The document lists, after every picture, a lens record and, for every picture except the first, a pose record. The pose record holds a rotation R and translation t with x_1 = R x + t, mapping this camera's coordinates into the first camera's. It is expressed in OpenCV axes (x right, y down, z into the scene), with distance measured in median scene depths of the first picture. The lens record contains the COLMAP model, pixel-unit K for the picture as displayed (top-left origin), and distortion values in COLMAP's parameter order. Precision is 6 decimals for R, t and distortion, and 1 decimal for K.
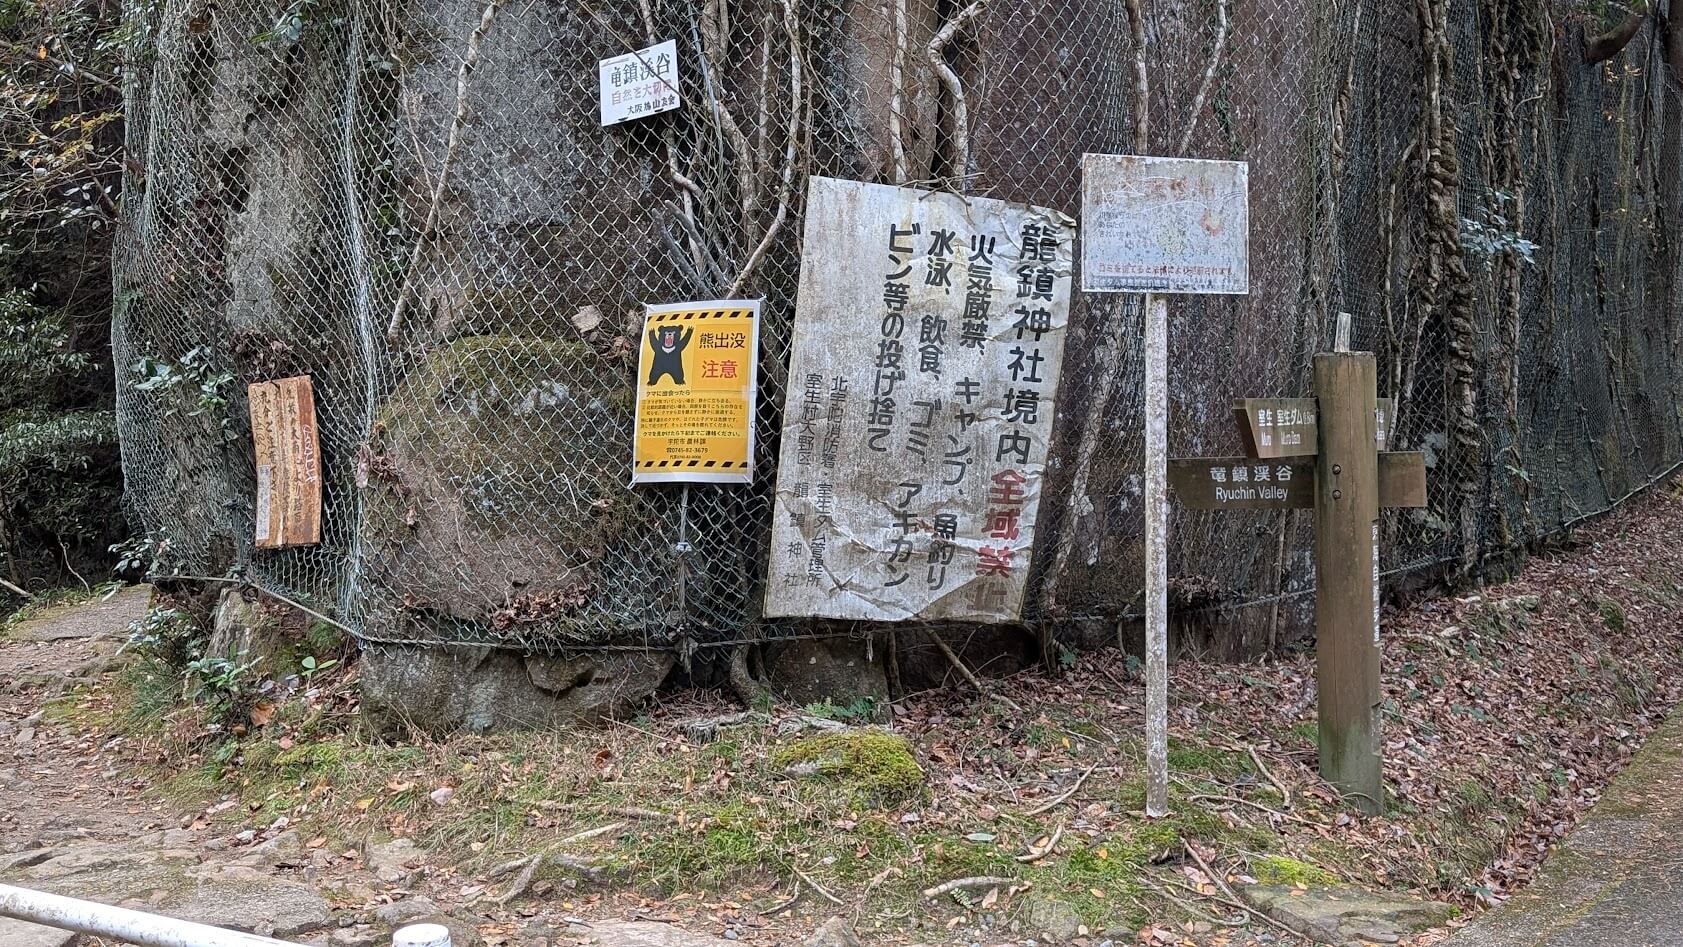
lens RADIAL K [[1797.7, 0, 841.5], [0, 1797.7, 473.5], [0, 0, 1]] dist [0.012716, -0.007545]
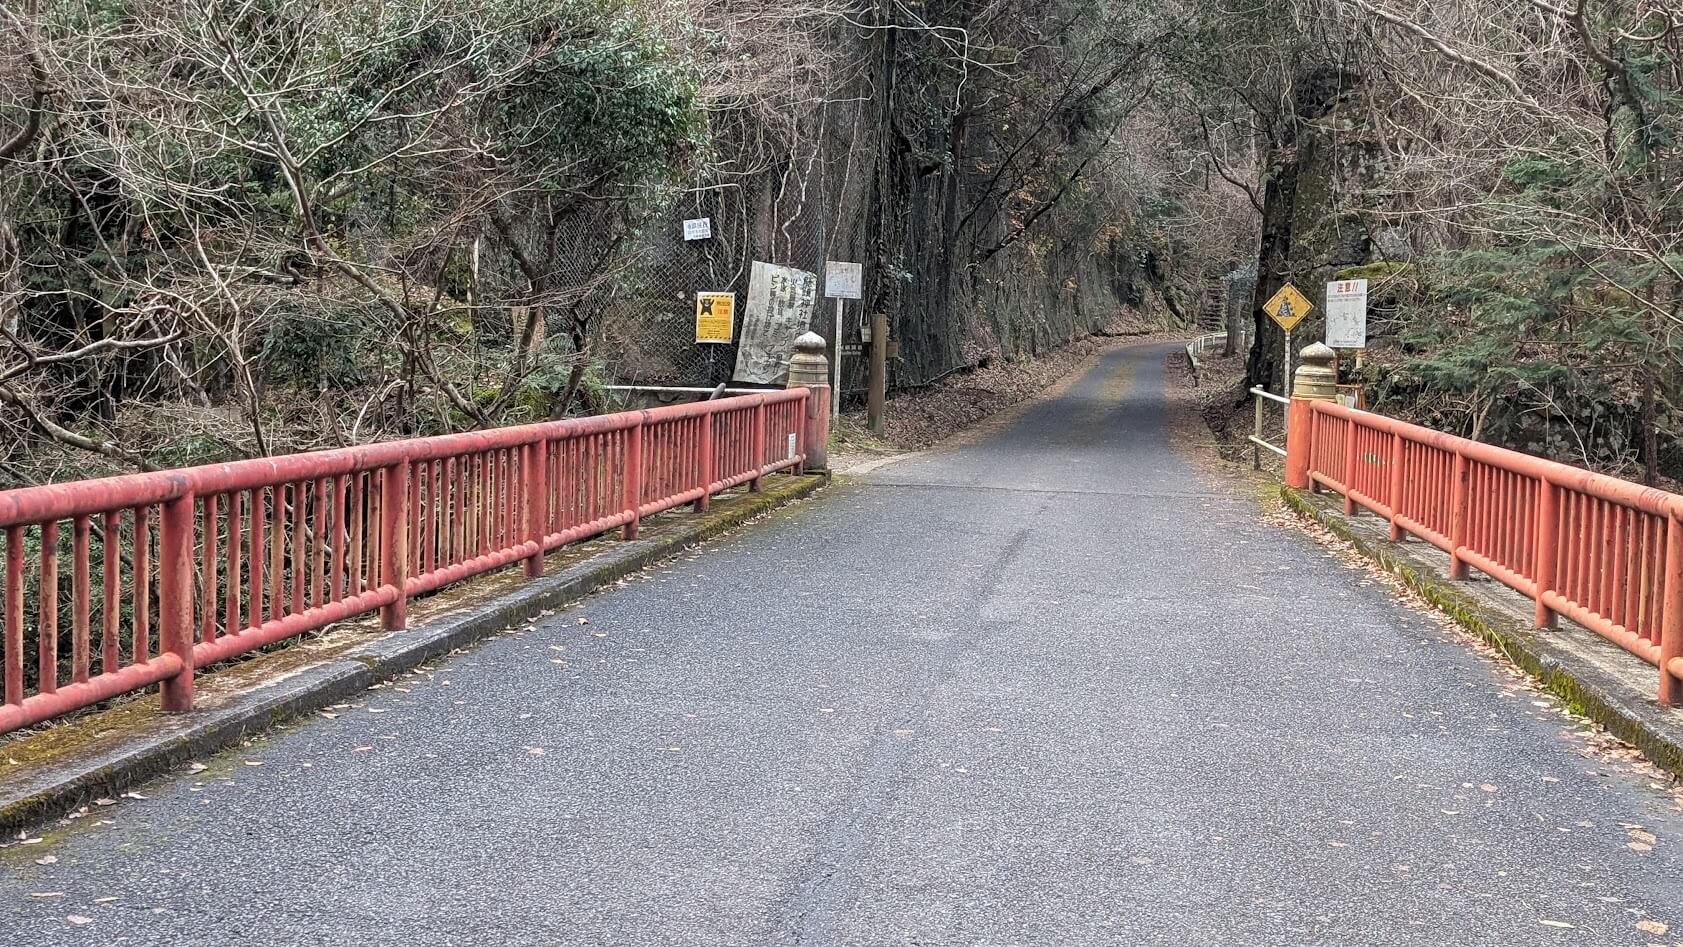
lens RADIAL K [[1797.7, 0, 841.5], [0, 1797.7, 473.5], [0, 0, 1]] dist [0.012716, -0.007545]
pose [[0.928270, 0.010560, 0.371758, -1.191572], [-0.023091, 0.999305, 0.029269, 0.156510], [-0.371190, -0.035754, 0.927868, -2.464537]]
